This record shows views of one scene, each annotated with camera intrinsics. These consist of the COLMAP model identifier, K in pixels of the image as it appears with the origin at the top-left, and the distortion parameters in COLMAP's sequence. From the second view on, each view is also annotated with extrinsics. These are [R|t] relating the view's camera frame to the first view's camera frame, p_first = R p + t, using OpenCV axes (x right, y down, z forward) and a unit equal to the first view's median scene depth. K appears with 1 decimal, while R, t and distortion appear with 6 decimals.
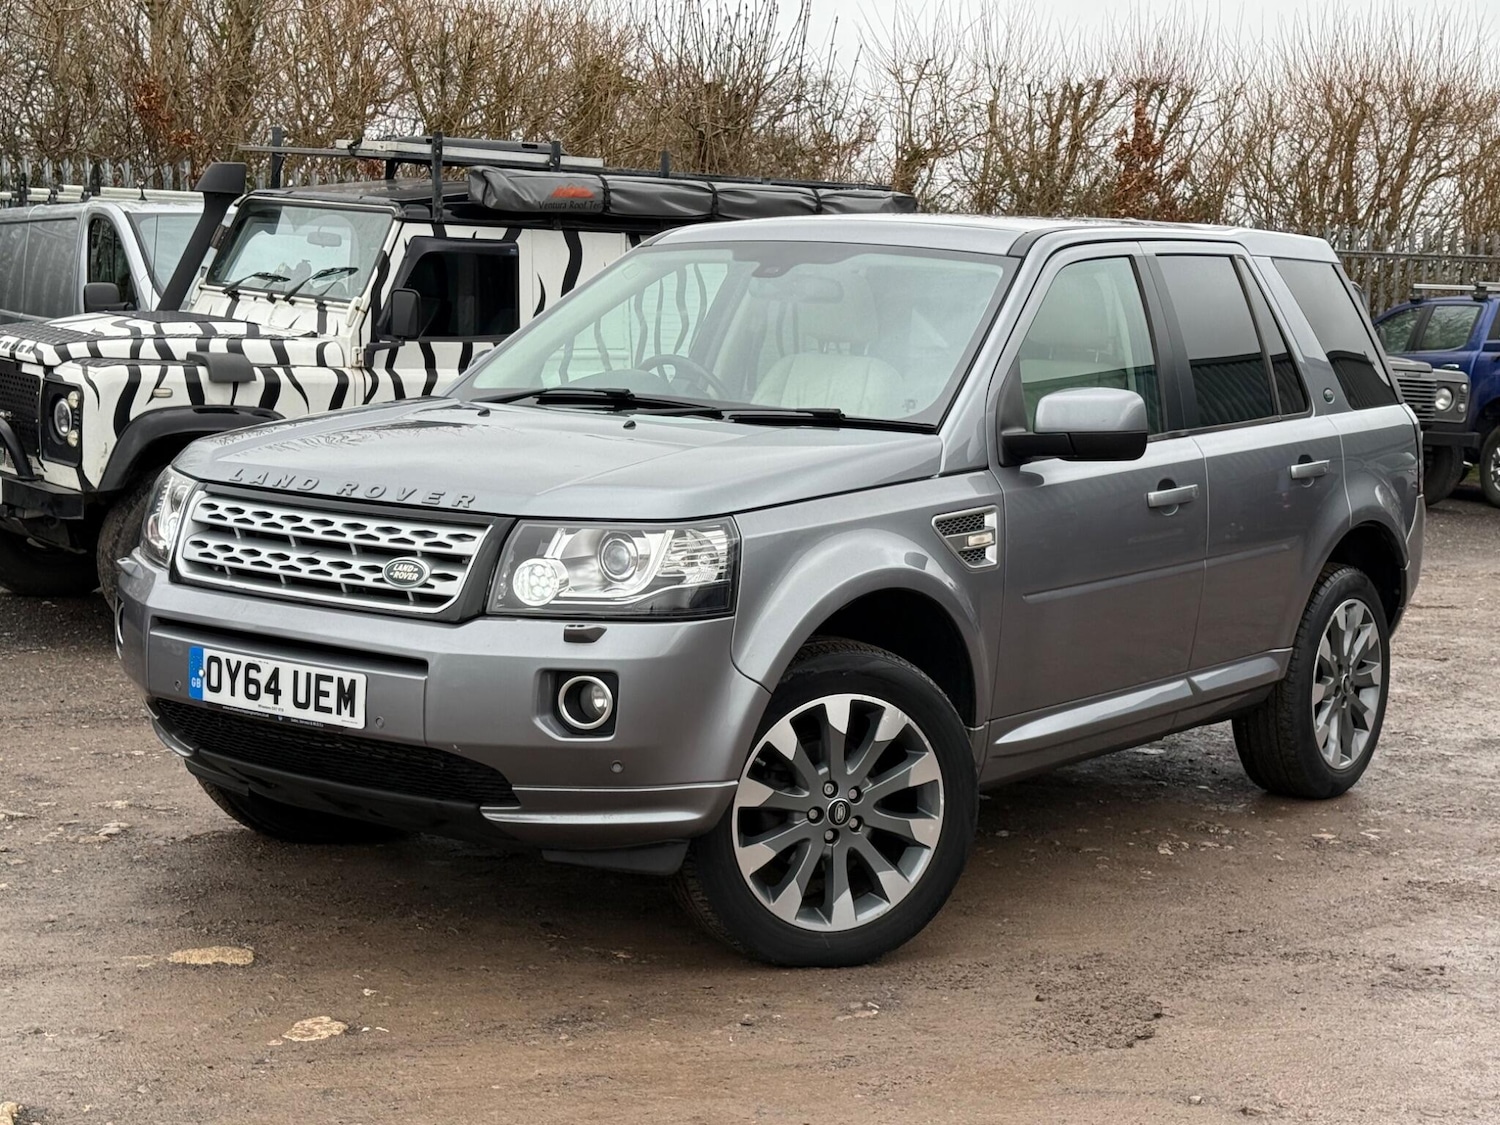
lens RADIAL K [[2359.2, 0, 616.9], [0, 2359.2, 560.6], [0, 0, 1]] dist [0.146622, -0.135518]
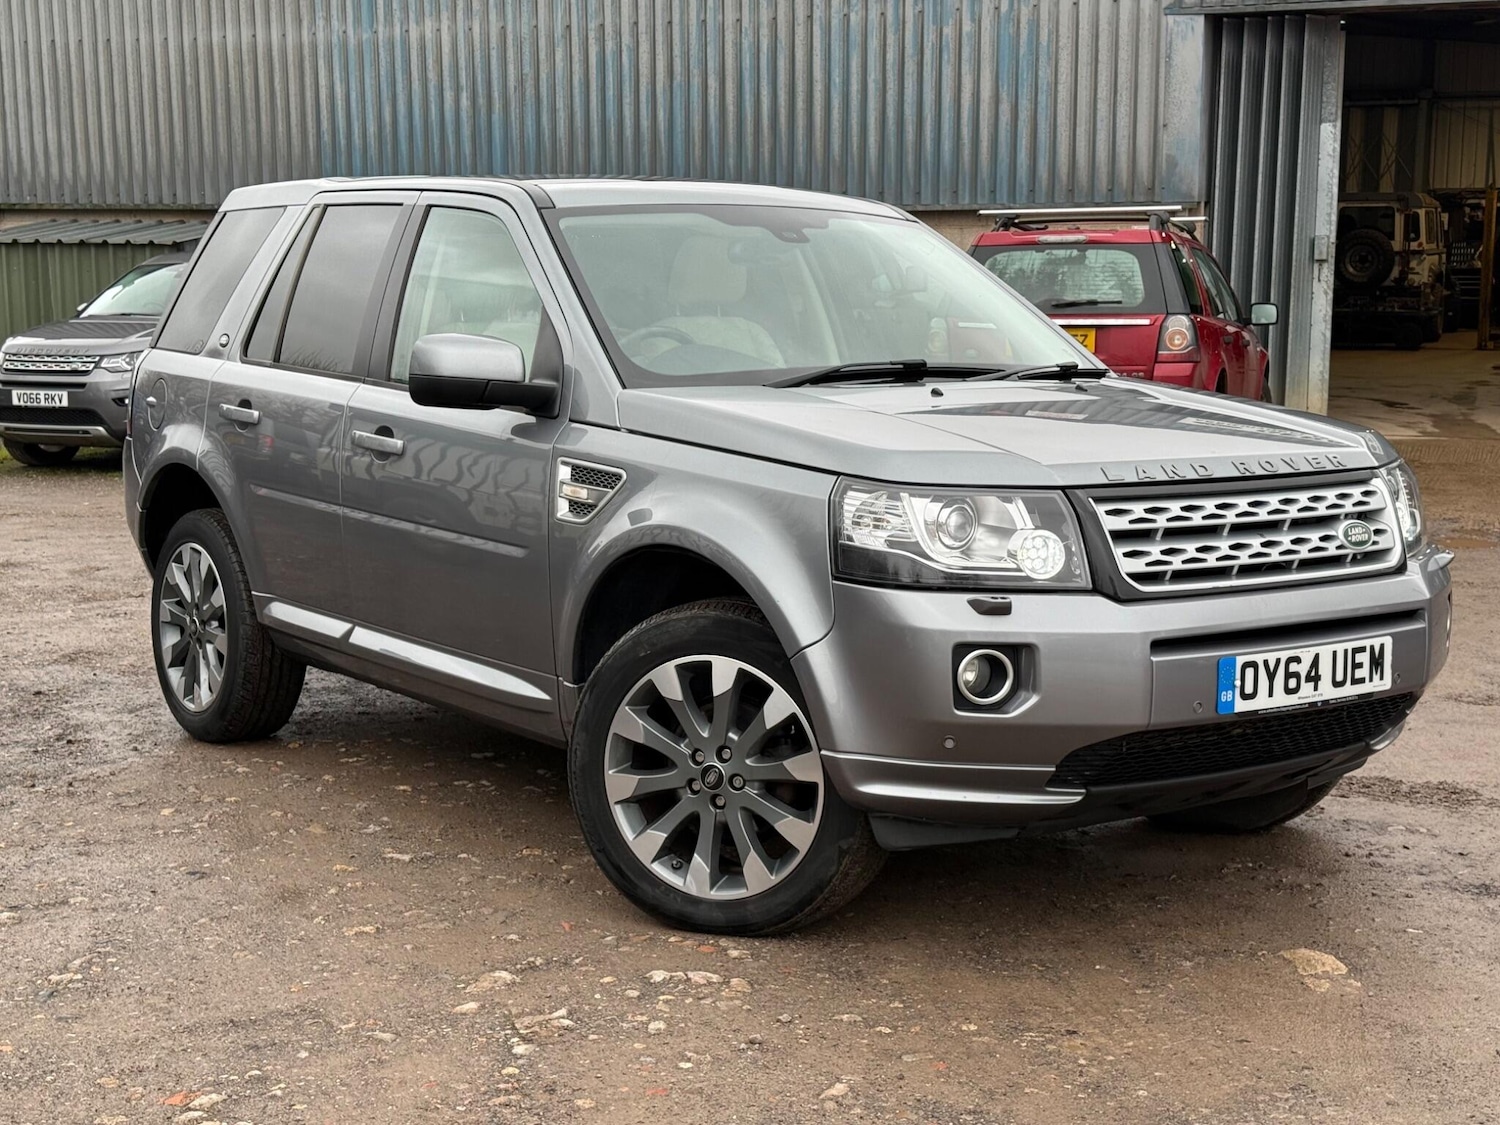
lens RADIAL K [[2371.8, 0, 611.7], [0, 2371.8, 585.6], [0, 0, 1]] dist [0.138075, -0.056756]
pose [[0.293880, -0.152557, 0.943590, -1.135682], [0.115009, 0.985653, 0.123538, -0.135076], [-0.948898, 0.072216, 0.307209, 0.952530]]
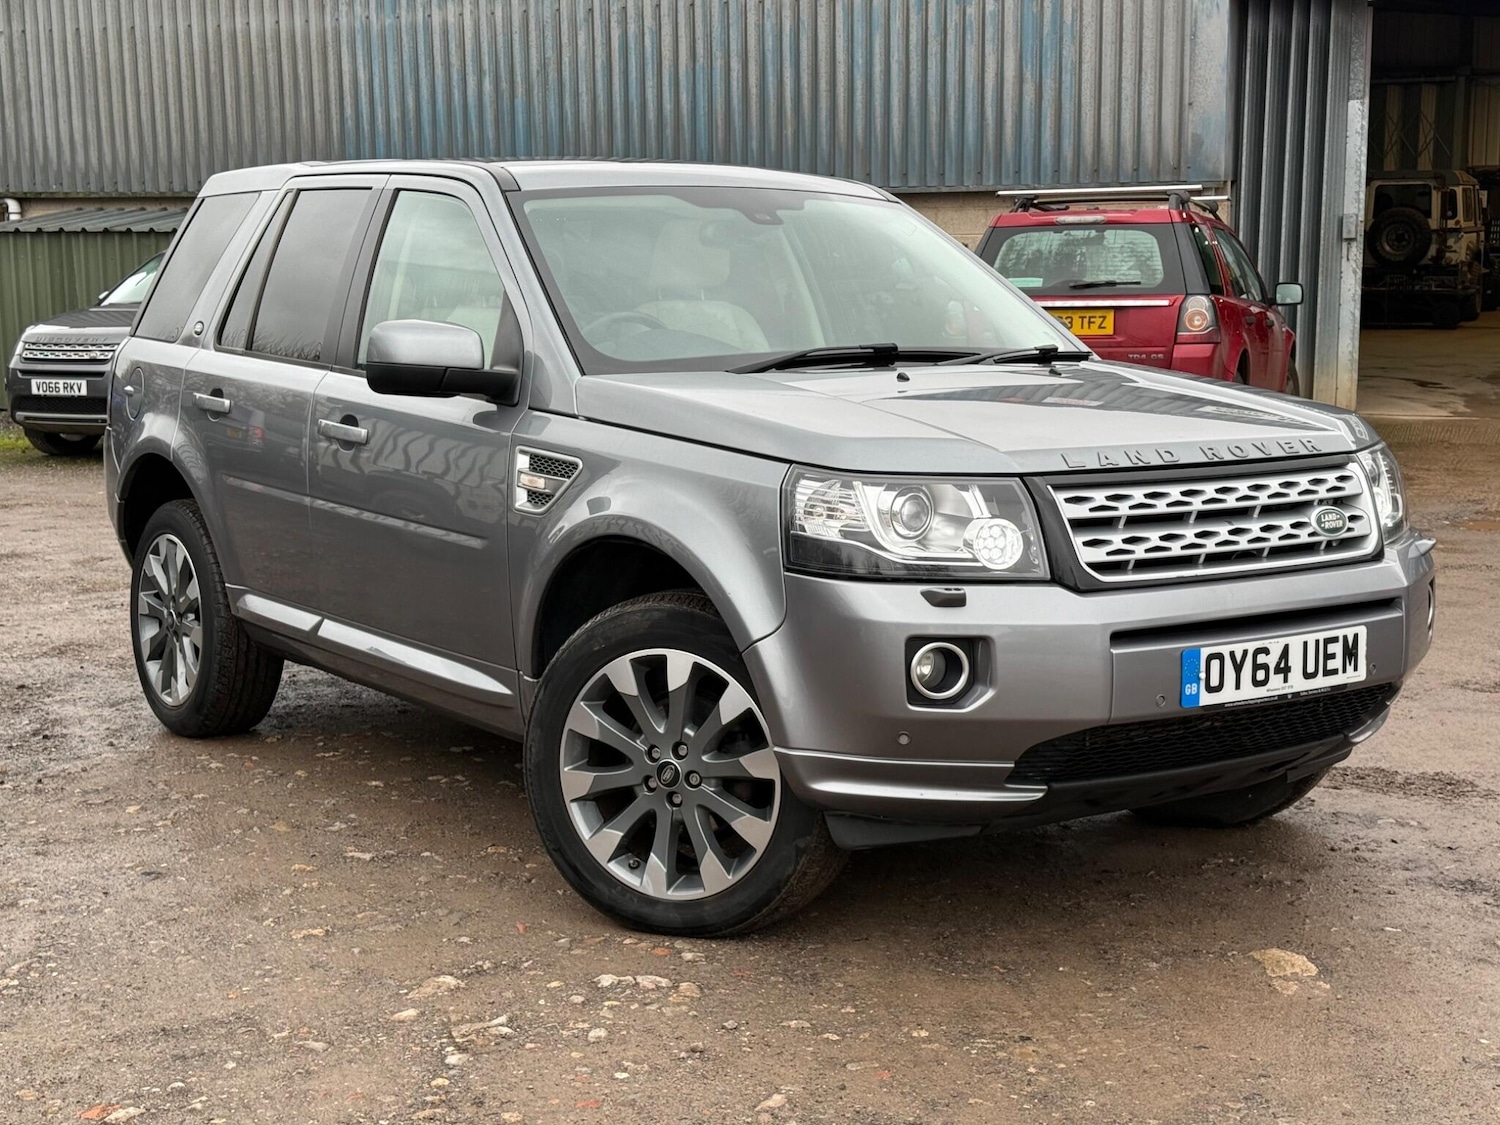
lens RADIAL K [[2366.5, 0, 631.1], [0, 2366.5, 569.4], [0, 0, 1]] dist [0.133543, -0.055061]
pose [[0.306472, -0.154159, 0.939314, -1.094719], [0.122203, 0.985005, 0.121786, -0.129773], [-0.944003, 0.077463, 0.320715, 0.921752]]
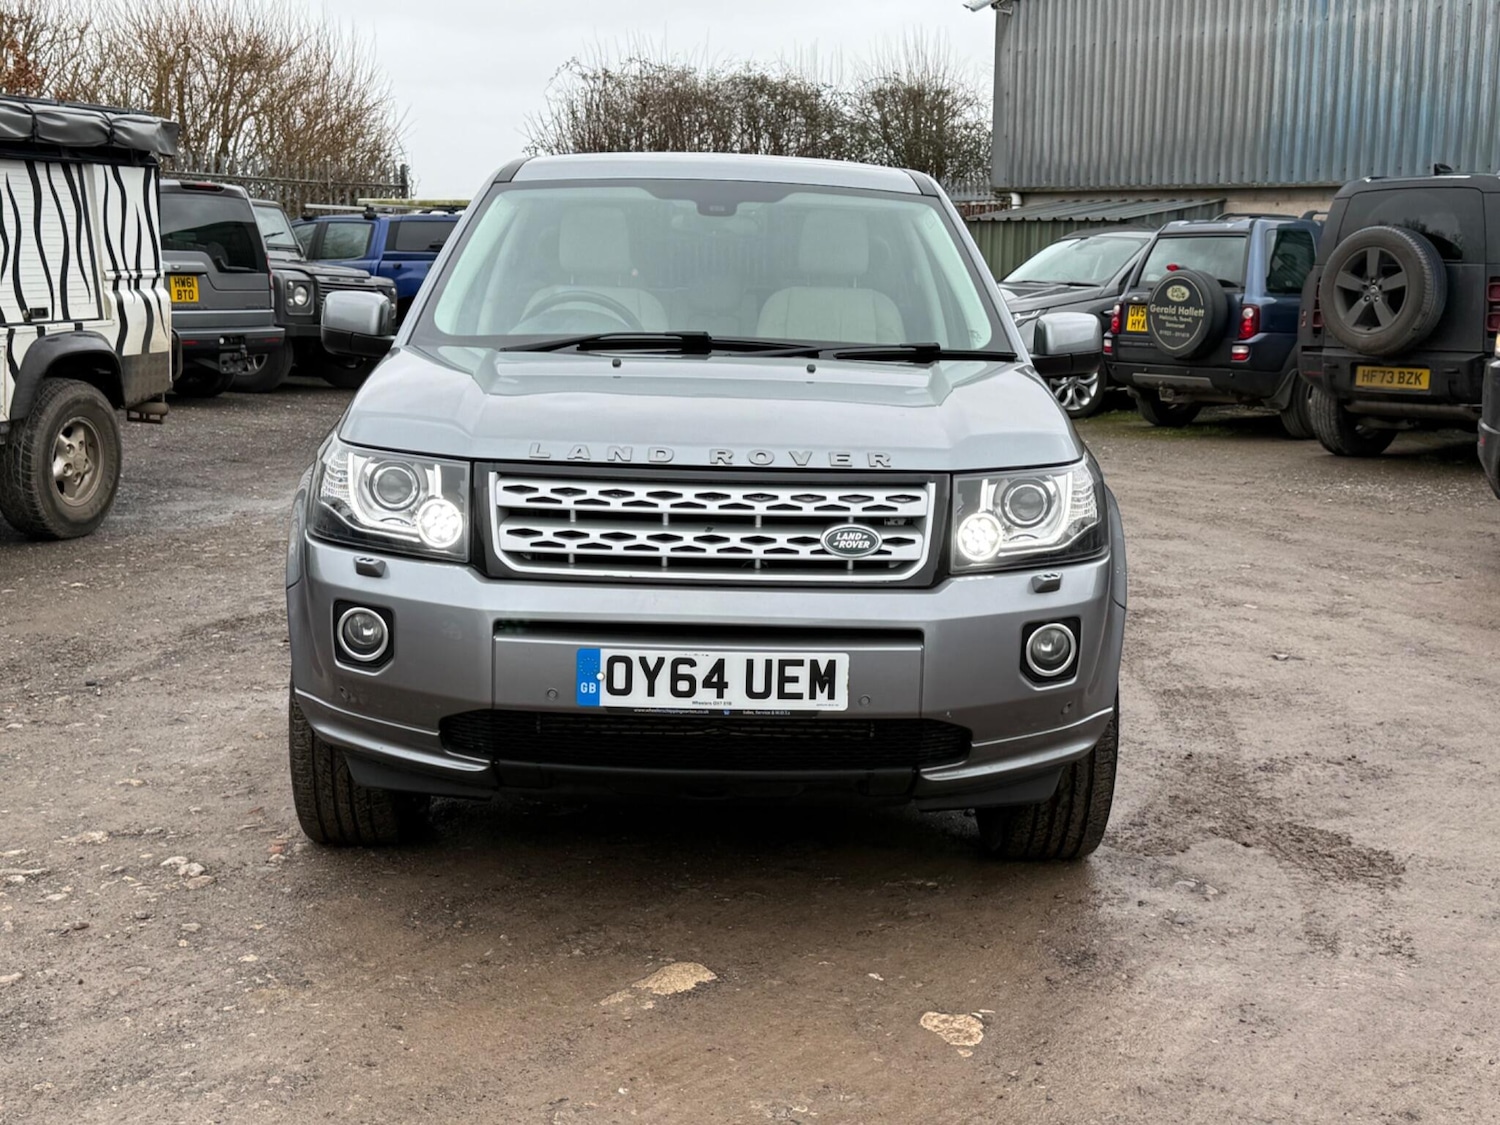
lens RADIAL K [[1927.3, 0, 630.4], [0, 1927.3, 611.8], [0, 0, 1]] dist [0.120862, -0.077810]
pose [[0.793657, -0.129481, 0.594426, -0.603147], [0.072402, 0.990247, 0.119032, -0.063320], [-0.604041, -0.051433, 0.795292, 0.419217]]
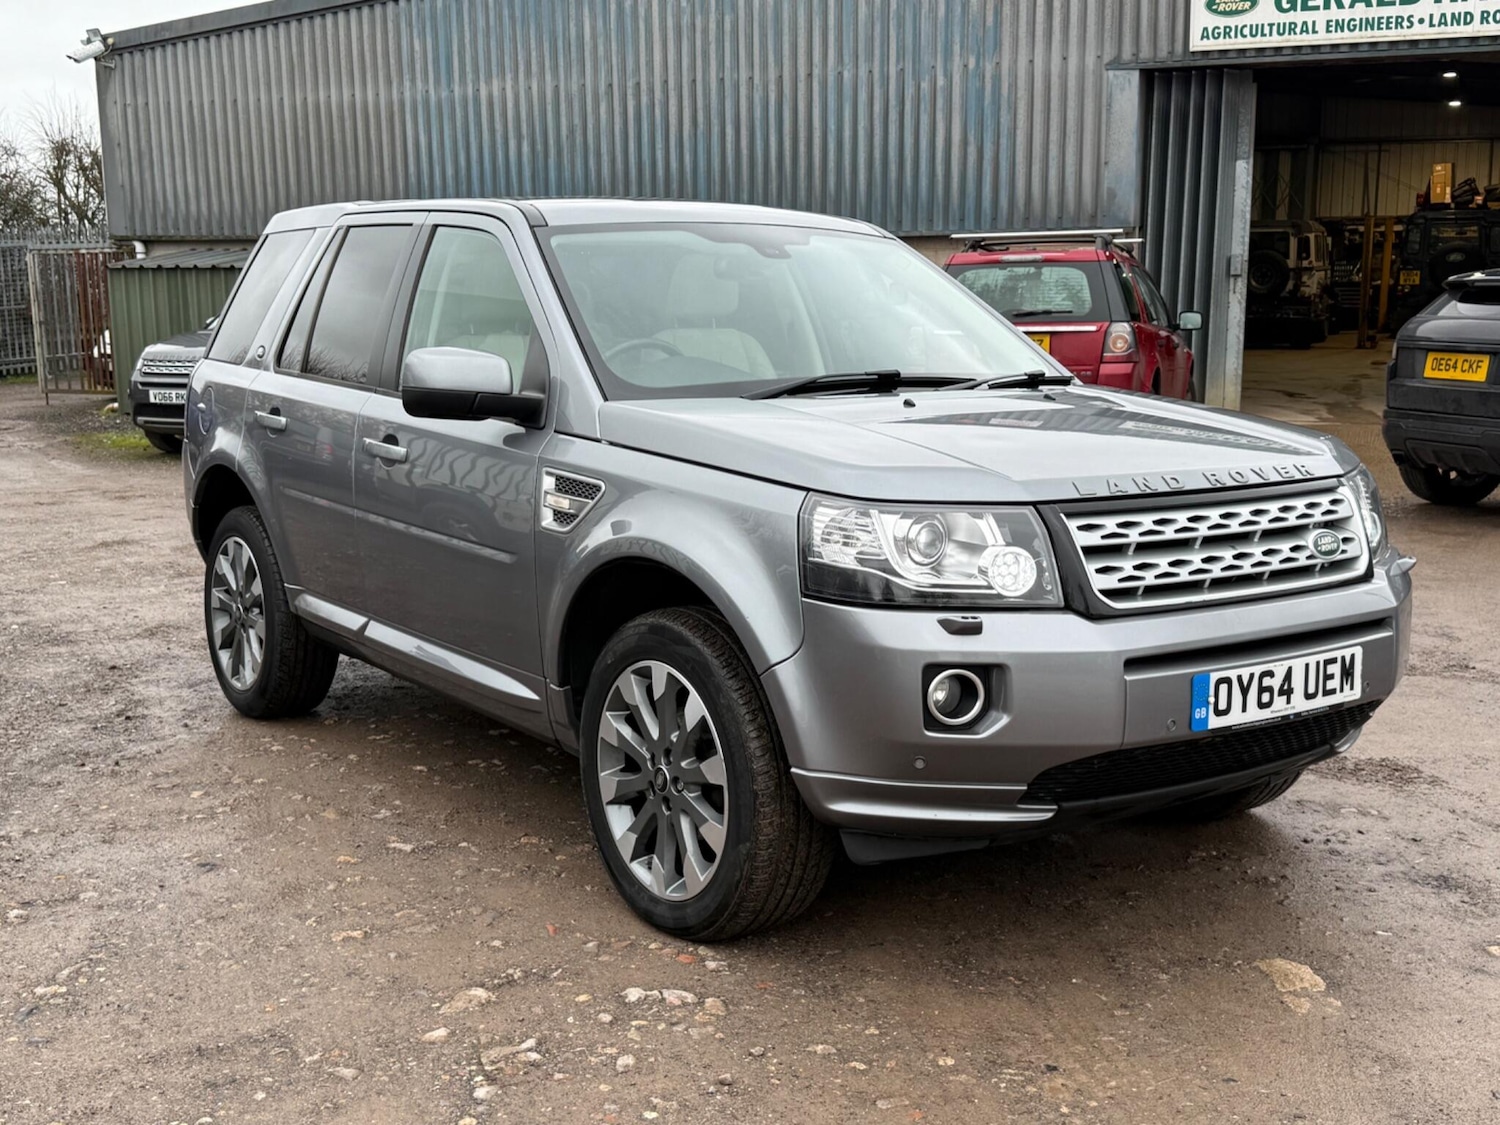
lens RADIAL K [[1820.5, 0, 648.2], [0, 1820.5, 586.7], [0, 0, 1]] dist [0.181568, -0.344765]
pose [[0.302841, -0.181641, 0.935572, -0.910684], [0.120944, 0.981058, 0.151323, -0.131090], [-0.945336, 0.067325, 0.319073, 0.986149]]
